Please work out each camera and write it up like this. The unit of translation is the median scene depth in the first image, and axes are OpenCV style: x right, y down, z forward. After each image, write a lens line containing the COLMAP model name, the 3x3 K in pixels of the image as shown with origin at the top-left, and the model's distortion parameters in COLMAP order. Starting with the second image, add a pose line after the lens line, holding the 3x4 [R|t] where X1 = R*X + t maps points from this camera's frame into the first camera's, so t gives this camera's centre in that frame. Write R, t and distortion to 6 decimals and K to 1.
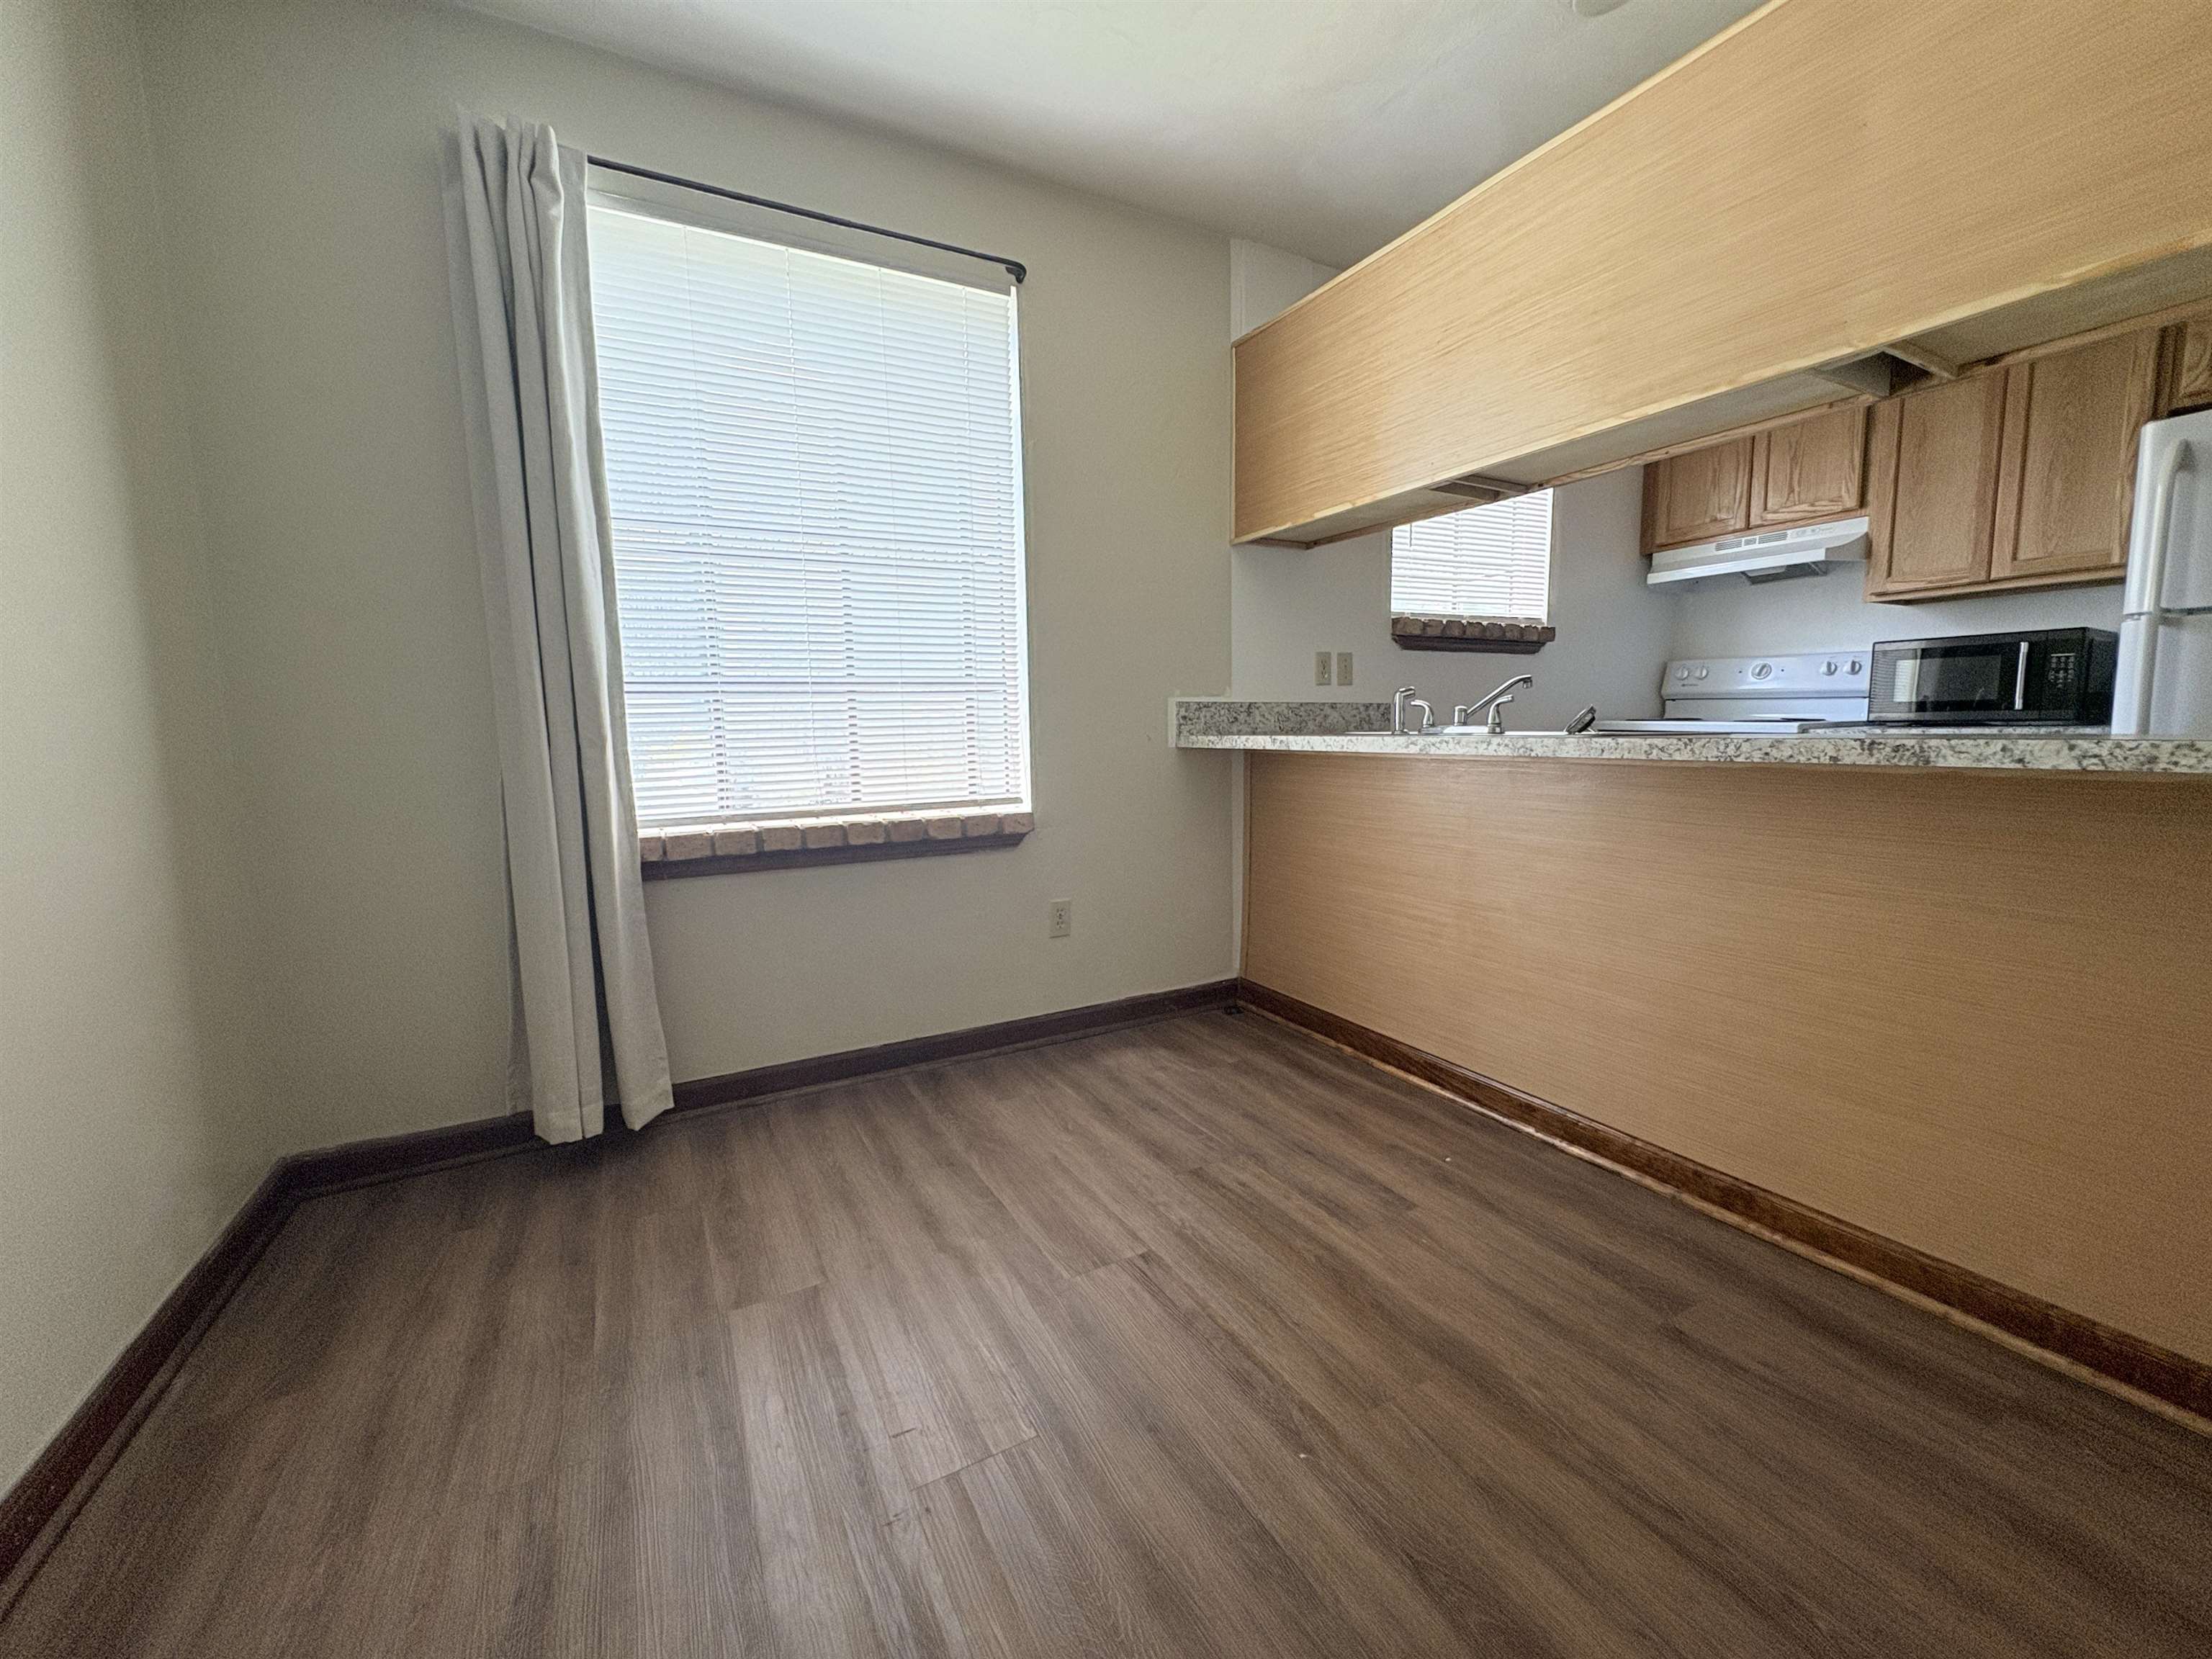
lens RADIAL K [[887.0, 0, 1111.8], [0, 887.0, 826.4], [0, 0, 1]] dist [0.000932, 0.000043]
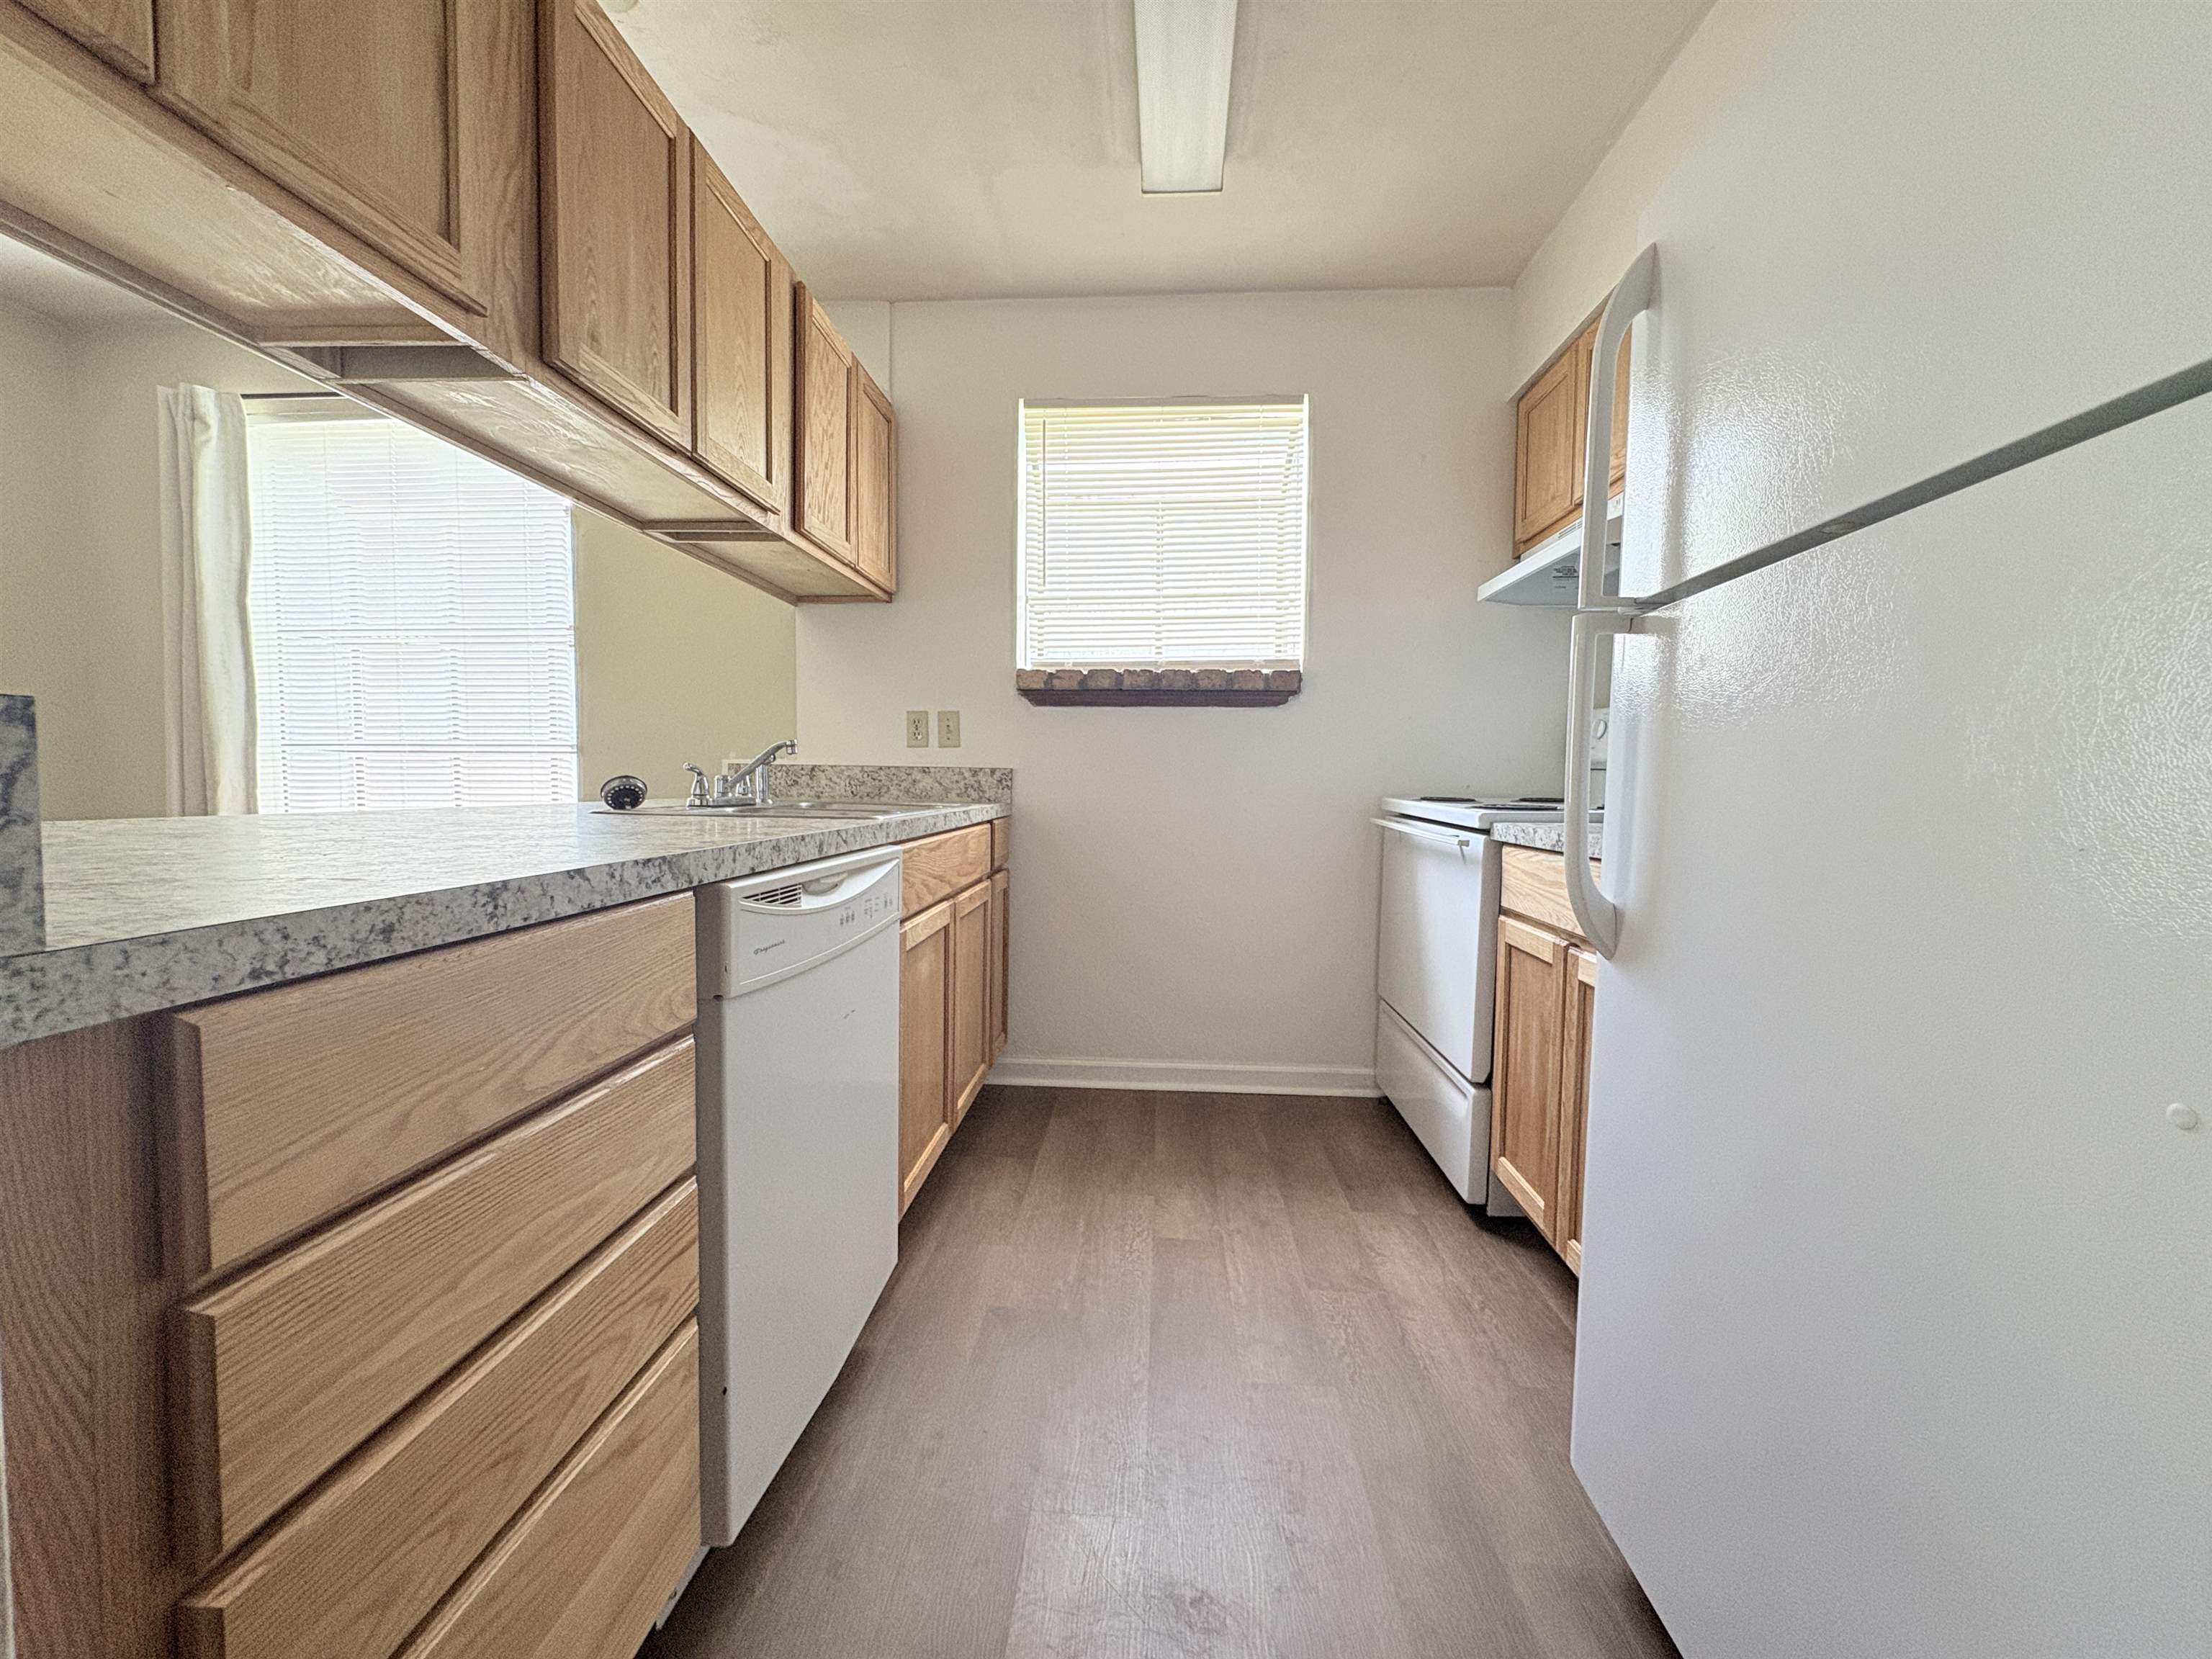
lens RADIAL K [[887.0, 0, 1109.1], [0, 887.0, 827.9], [0, 0, 1]] dist [0.000932, 0.000043]
pose [[0.844312, 0.050480, -0.533469, 0.877167], [-0.084940, 0.995574, -0.040225, -0.056637], [0.529077, 0.079276, 0.844862, 0.340338]]
